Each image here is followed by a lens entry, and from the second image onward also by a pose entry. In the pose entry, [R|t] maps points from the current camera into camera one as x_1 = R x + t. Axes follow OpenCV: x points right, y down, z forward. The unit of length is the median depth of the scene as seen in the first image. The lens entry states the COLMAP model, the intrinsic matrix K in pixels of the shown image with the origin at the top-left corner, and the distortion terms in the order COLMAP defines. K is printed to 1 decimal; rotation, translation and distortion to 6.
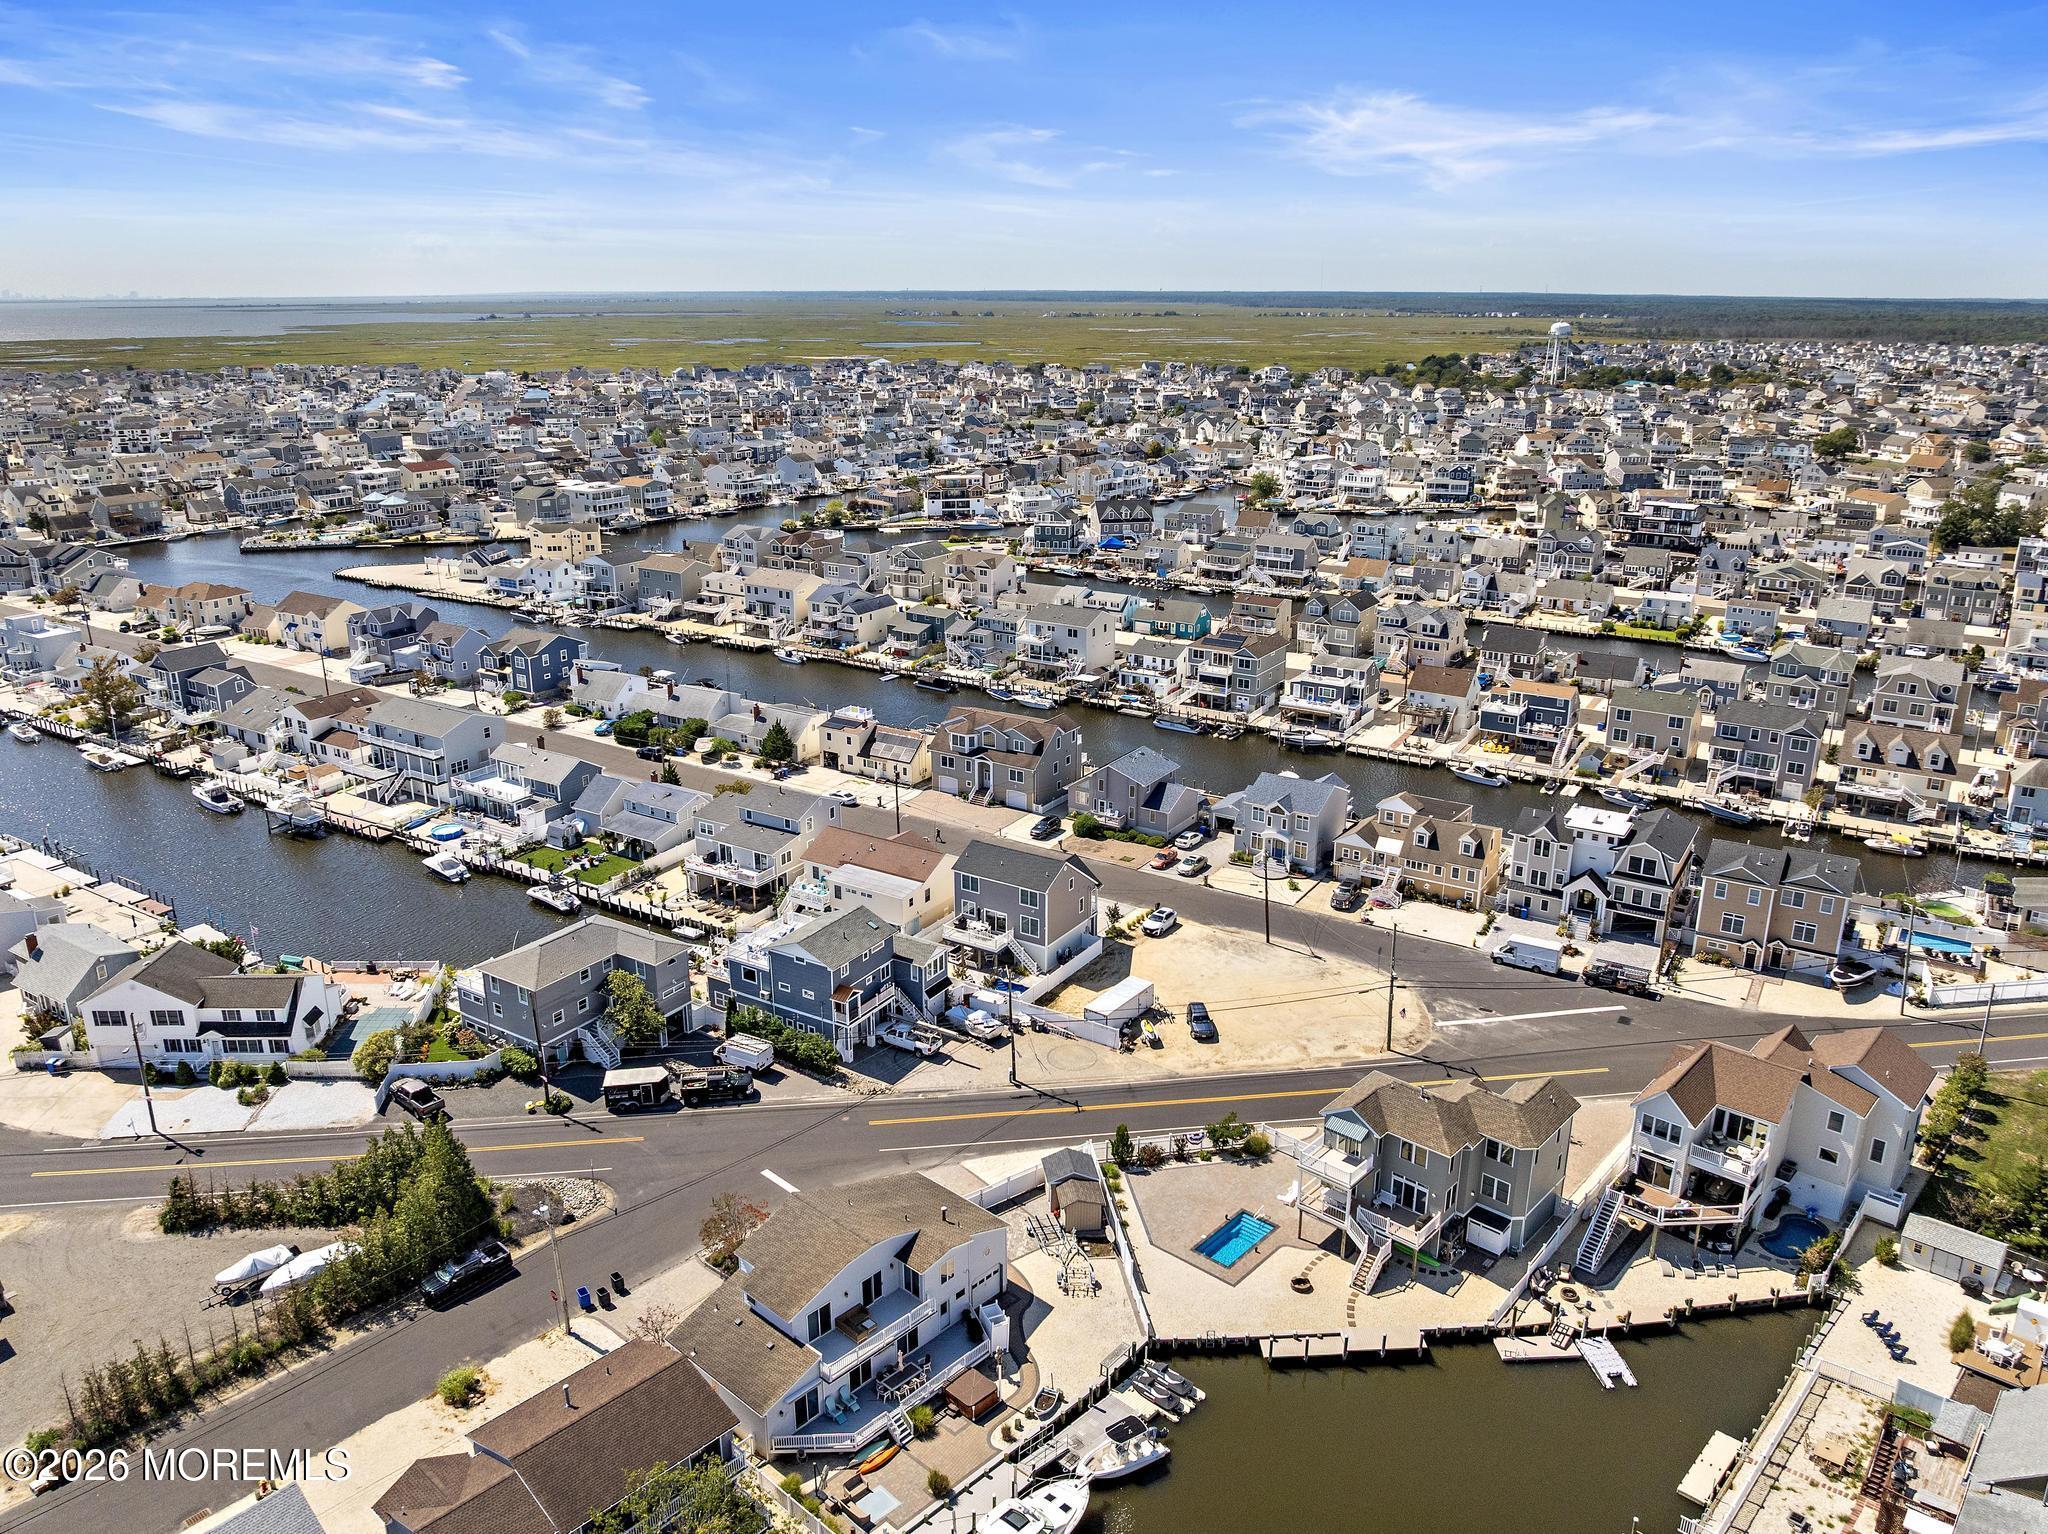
lens RADIAL K [[1477.5, 0, 1032.8], [0, 1477.5, 763.0], [0, 0, 1]] dist [-0.030606, -0.010398]
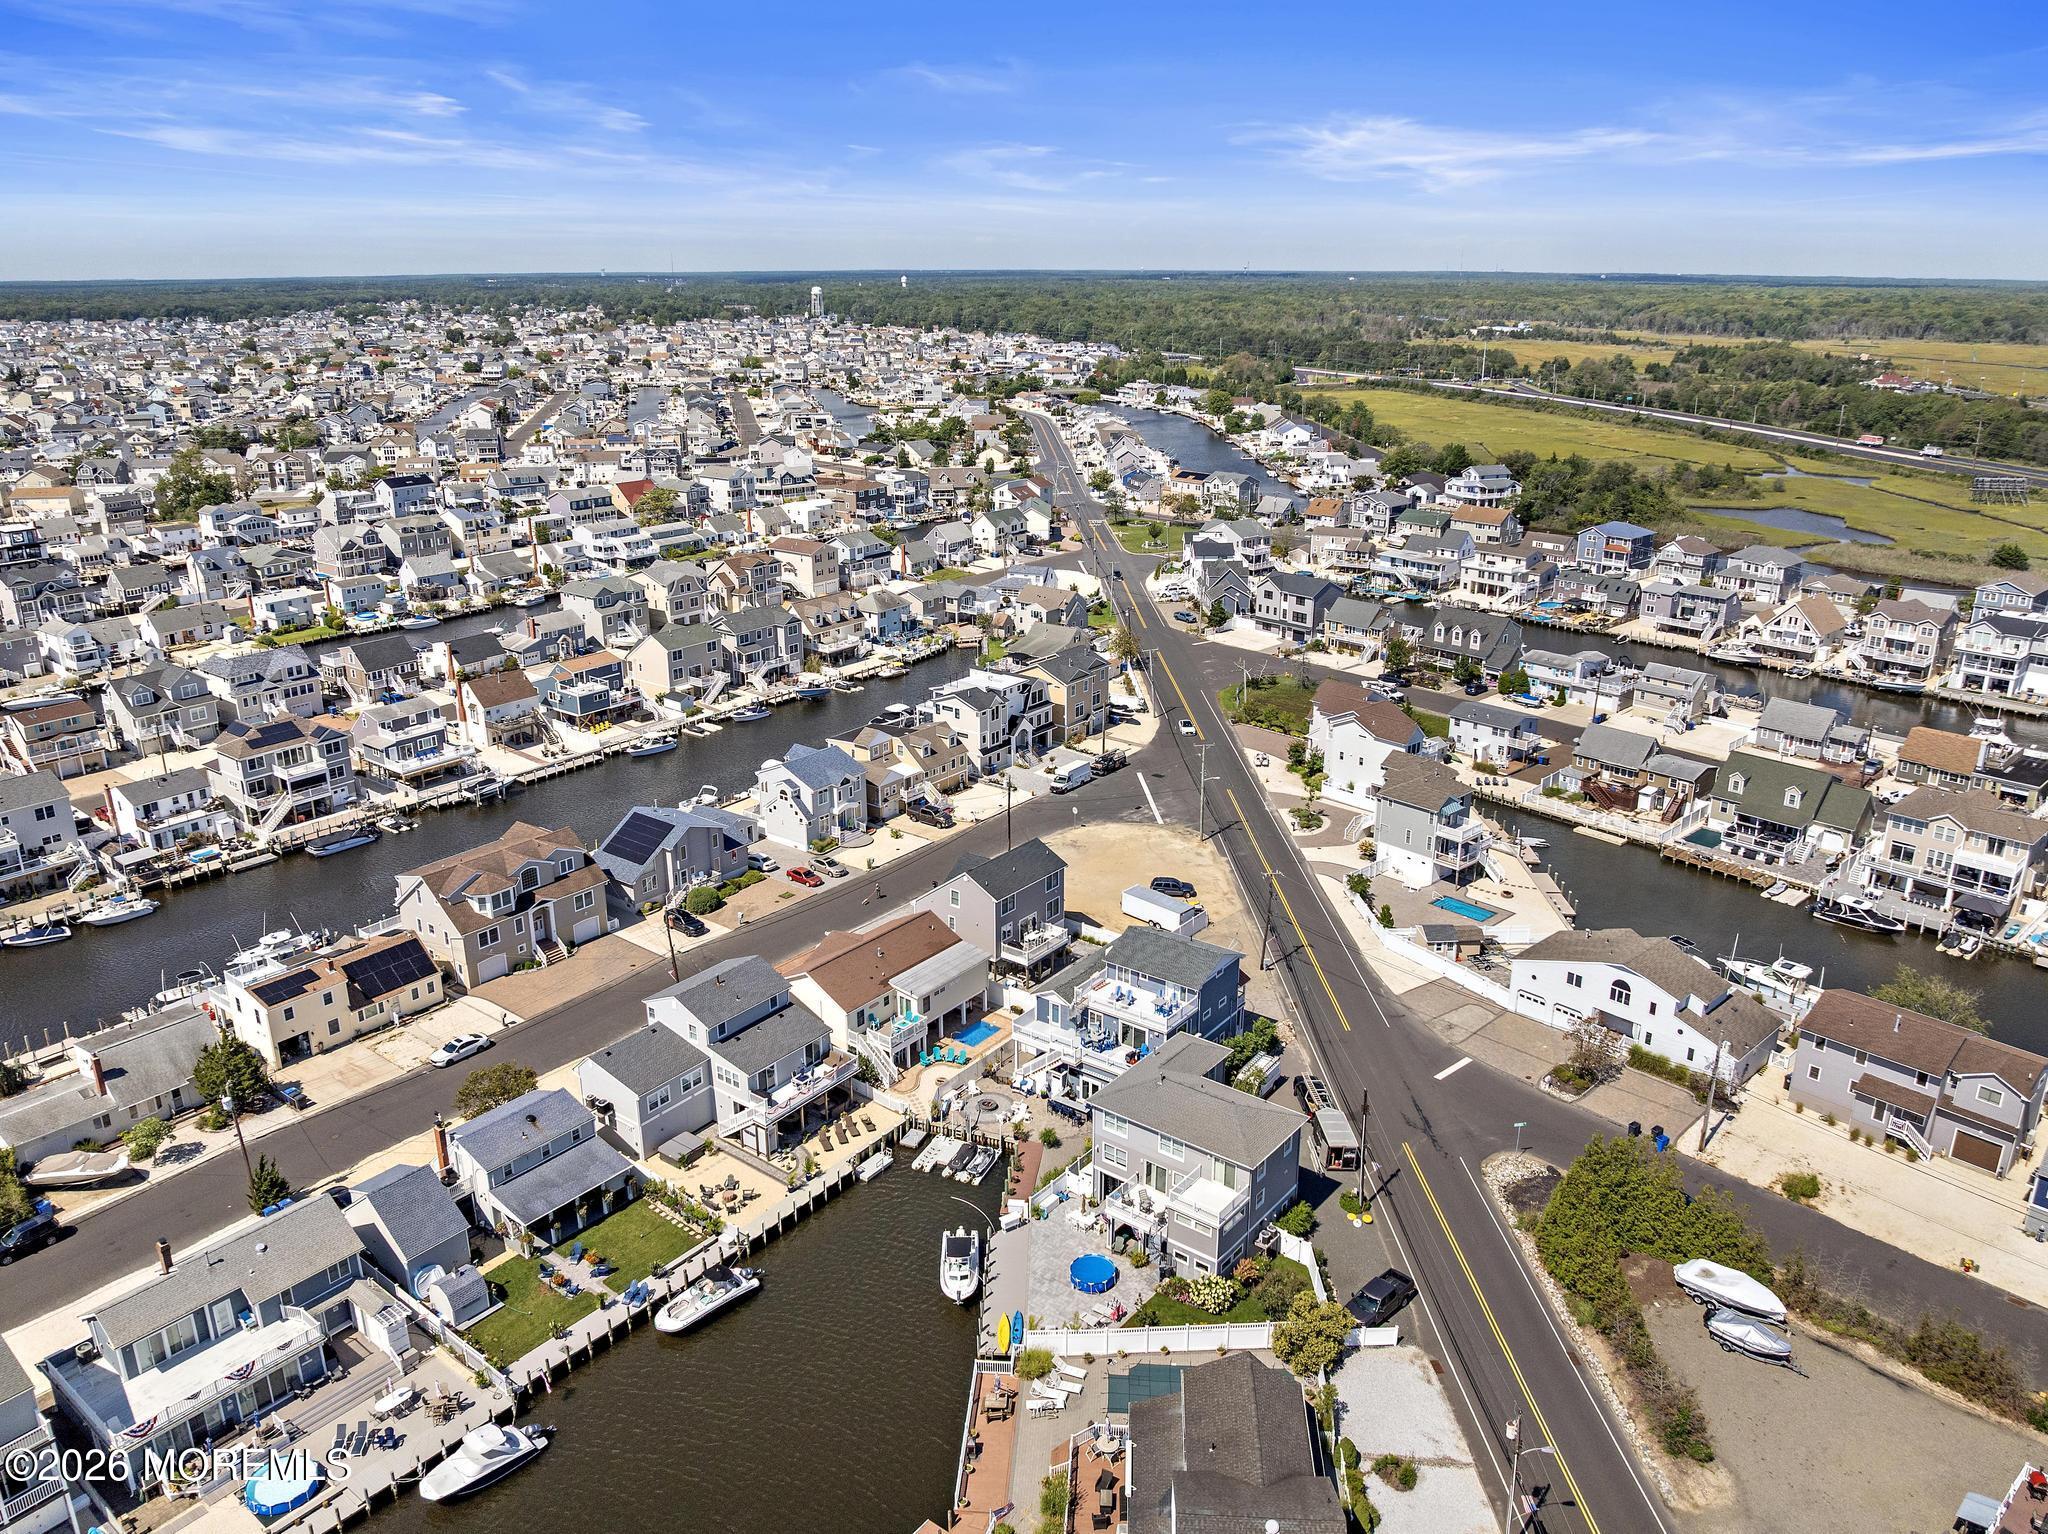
lens RADIAL K [[1470.1, 0, 1034.6], [0, 1470.1, 757.9], [0, 0, 1]] dist [-0.030424, -0.007031]
pose [[0.088464, -0.317080, 0.944264, -0.684670], [0.307361, 0.910410, 0.276917, -0.197407], [-0.947472, 0.265733, 0.177996, 0.602849]]
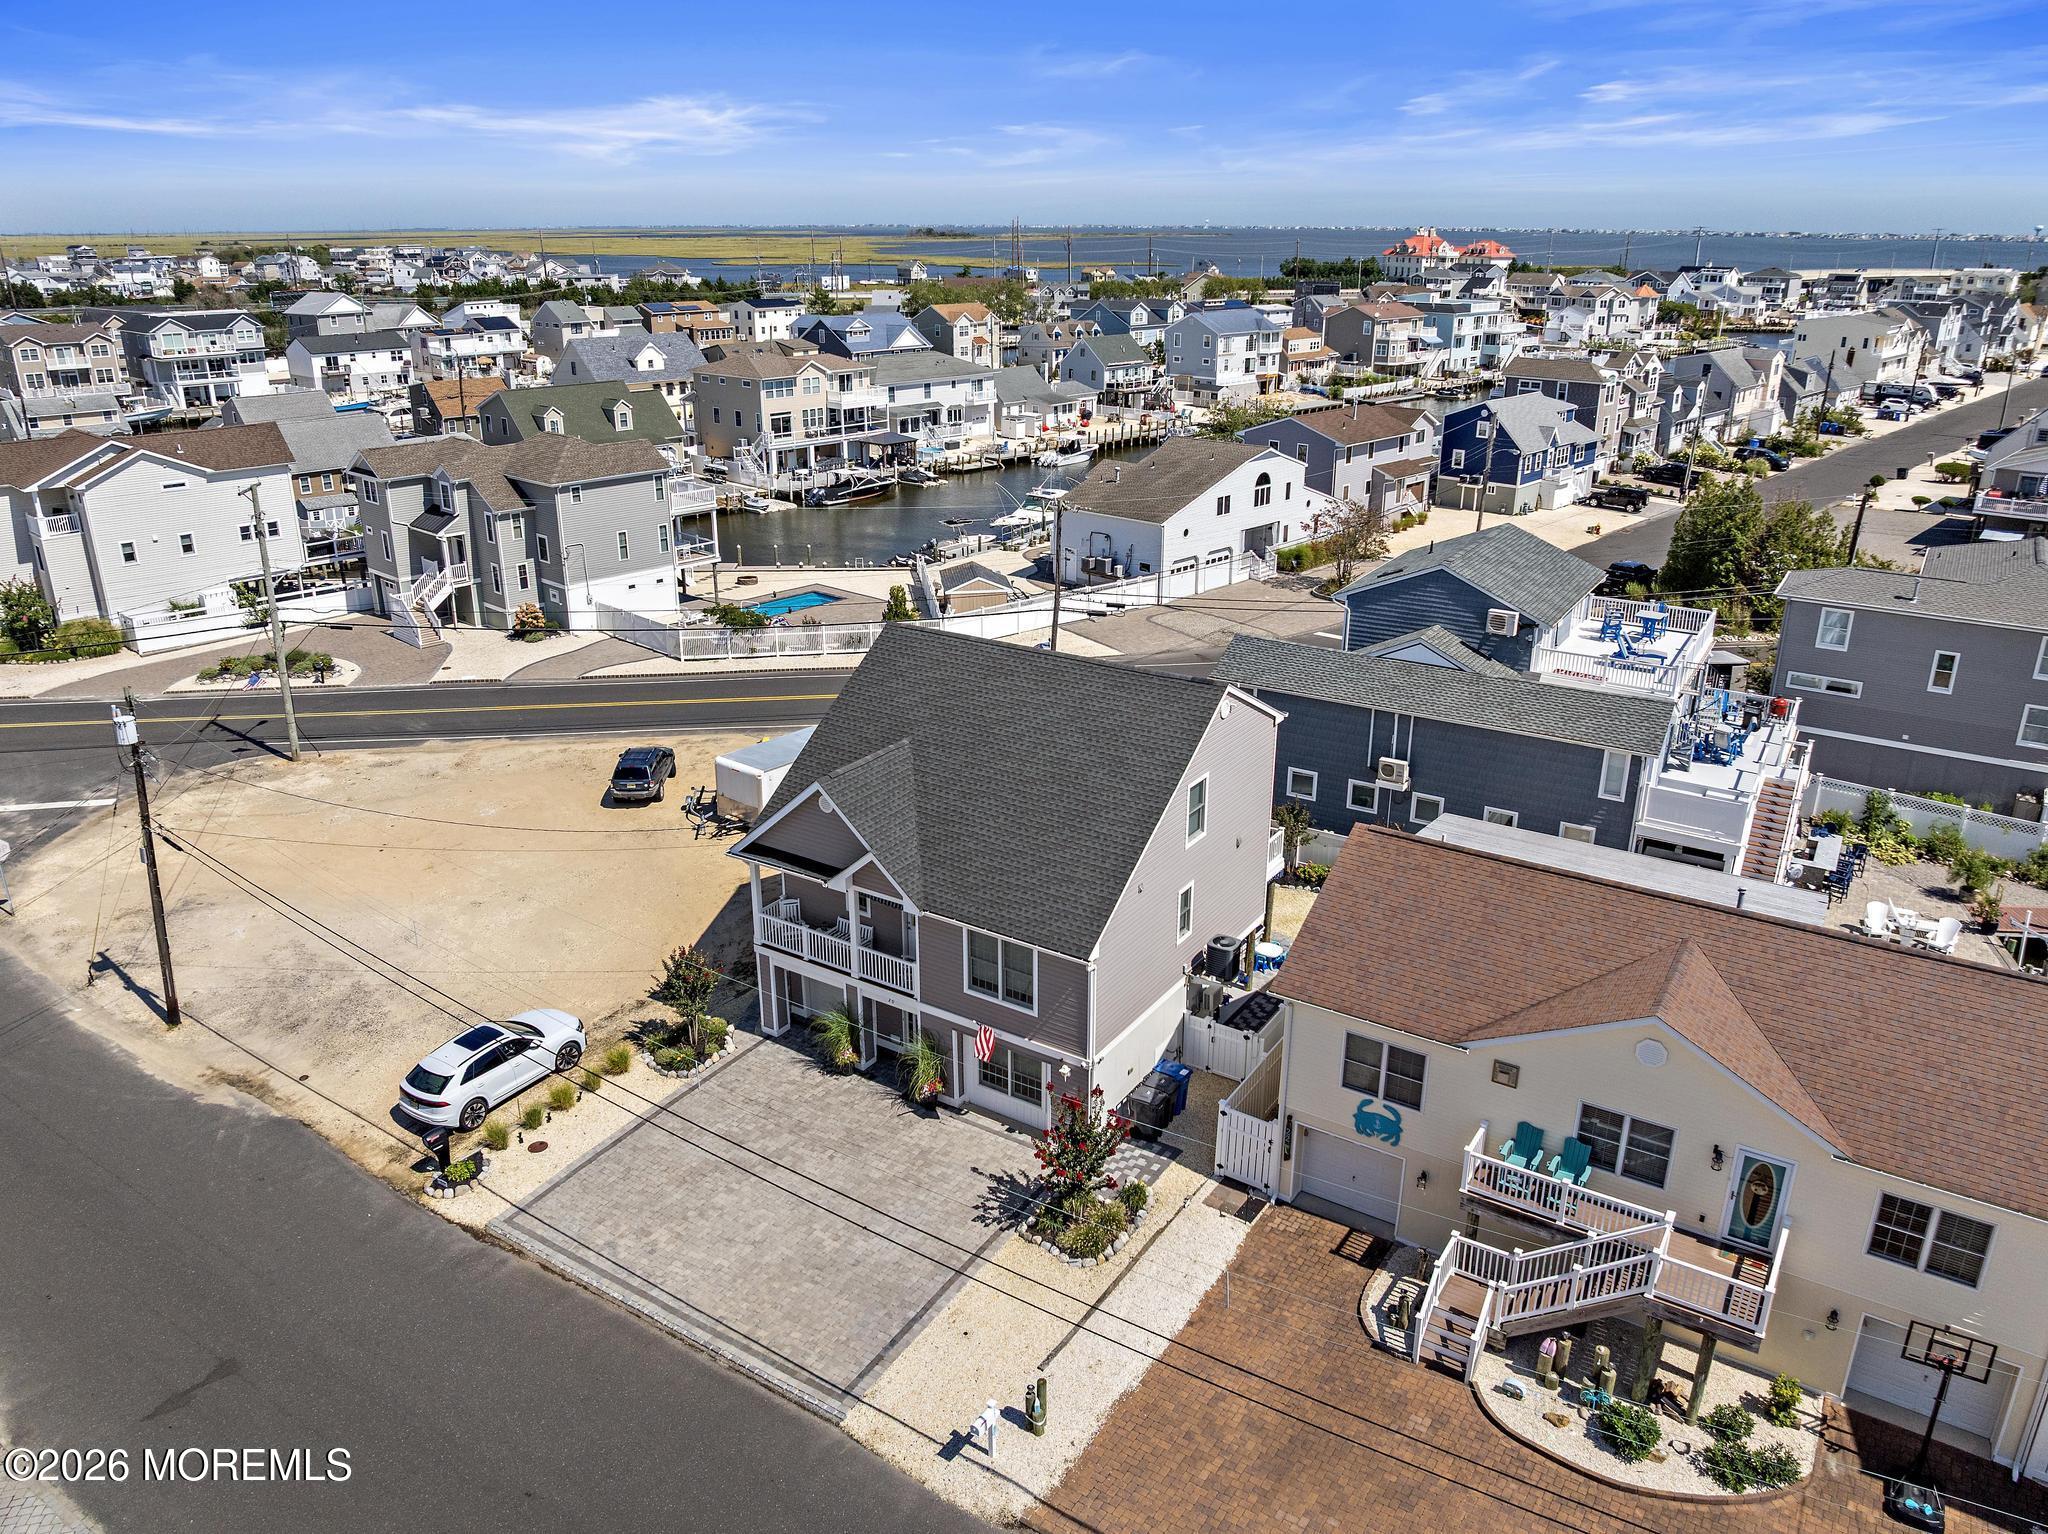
lens RADIAL K [[1446.8, 0, 1033.0], [0, 1446.8, 743.9], [0, 0, 1]] dist [-0.035747, -0.004268]
pose [[-0.999940, -0.005567, 0.009389, -0.007464], [0.001374, 0.789115, 0.614244, -0.071348], [-0.010828, 0.614220, -0.789060, 0.933023]]
